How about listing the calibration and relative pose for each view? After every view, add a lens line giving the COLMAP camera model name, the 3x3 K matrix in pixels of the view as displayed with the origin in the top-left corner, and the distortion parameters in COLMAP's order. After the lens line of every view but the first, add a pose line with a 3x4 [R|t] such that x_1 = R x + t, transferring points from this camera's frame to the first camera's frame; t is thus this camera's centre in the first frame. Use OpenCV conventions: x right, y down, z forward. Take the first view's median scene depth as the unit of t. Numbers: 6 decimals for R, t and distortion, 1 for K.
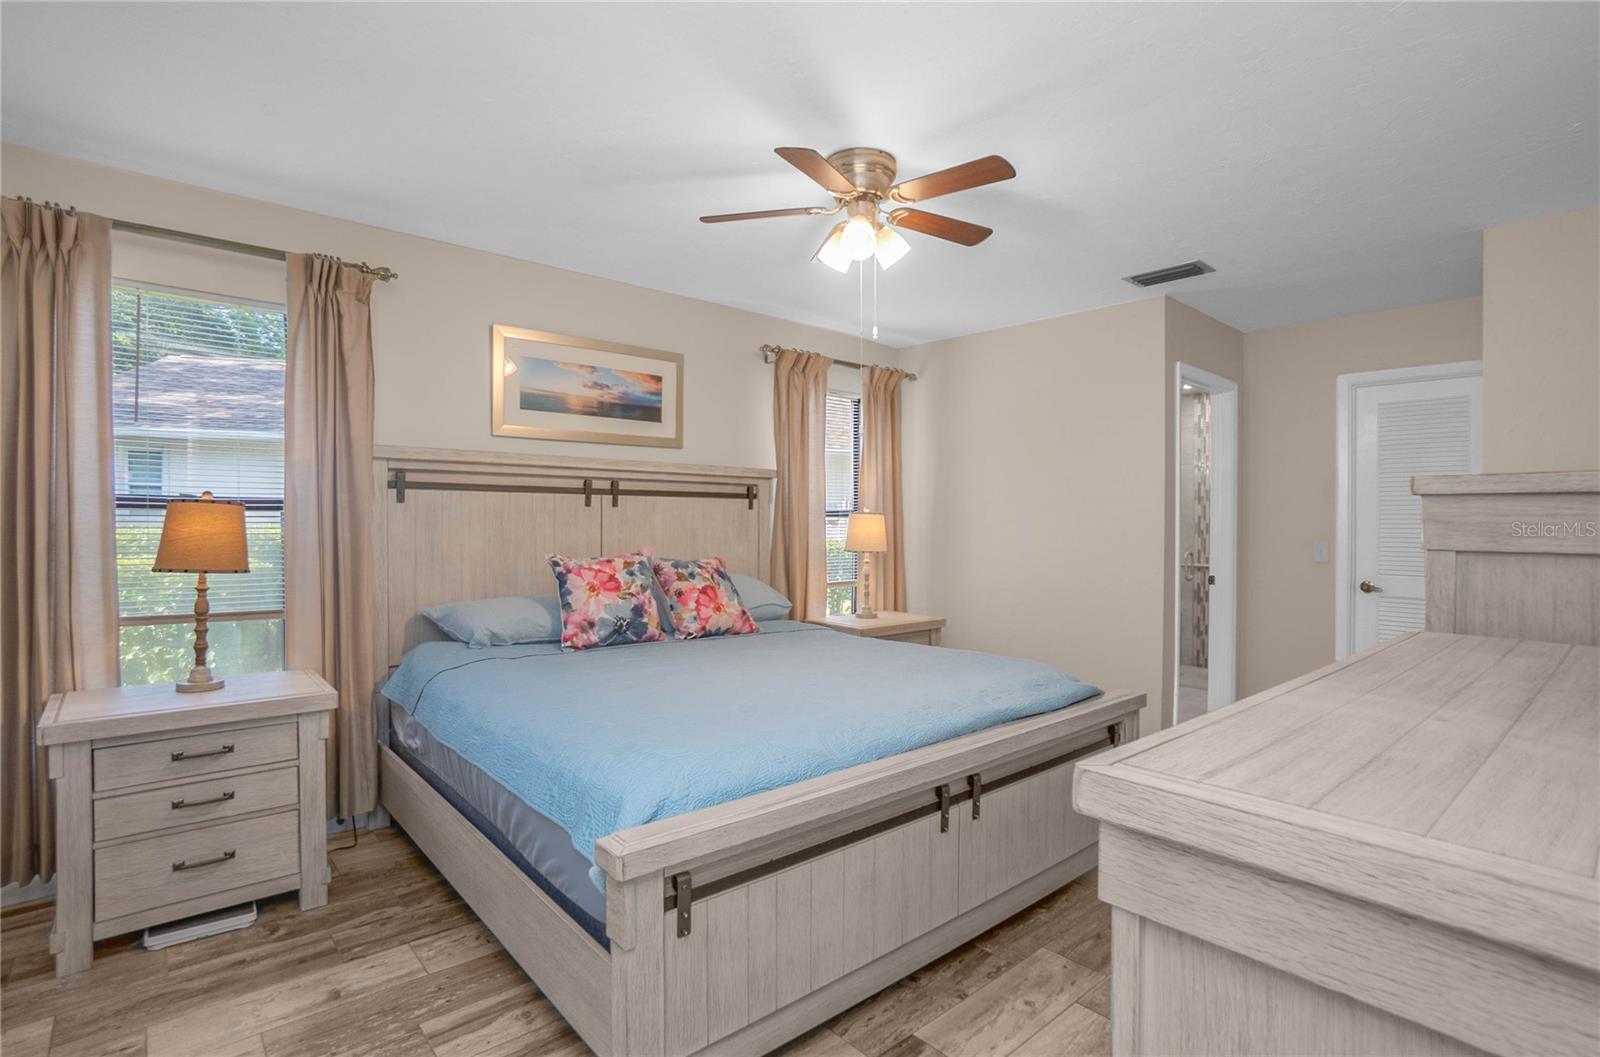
lens RADIAL K [[794.8, 0, 790.2], [0, 794.8, 516.4], [0, 0, 1]] dist [-0.024946, 0.011612]
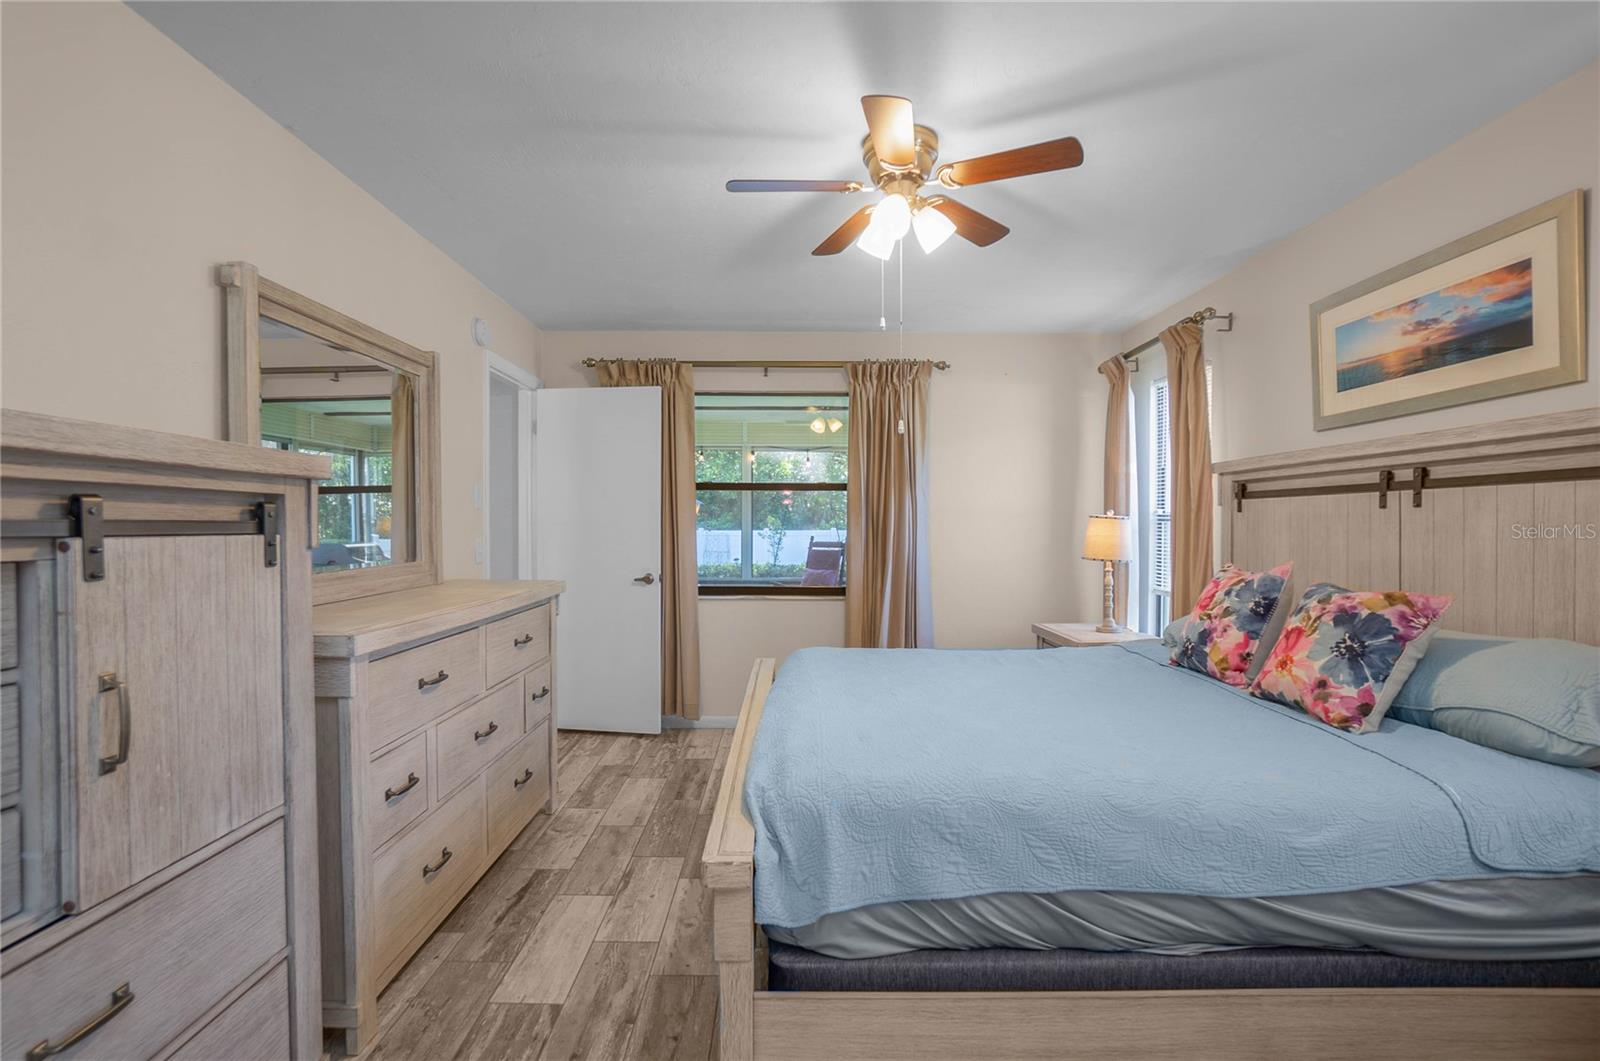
lens RADIAL K [[794.8, 0, 790.7], [0, 794.8, 539.8], [0, 0, 1]] dist [-0.024946, 0.011612]
pose [[-0.663852, 0.002408, -0.747860, 0.601027], [-0.007250, 0.999927, 0.009654, 0.012169], [0.747829, 0.011831, -0.663786, 1.044670]]
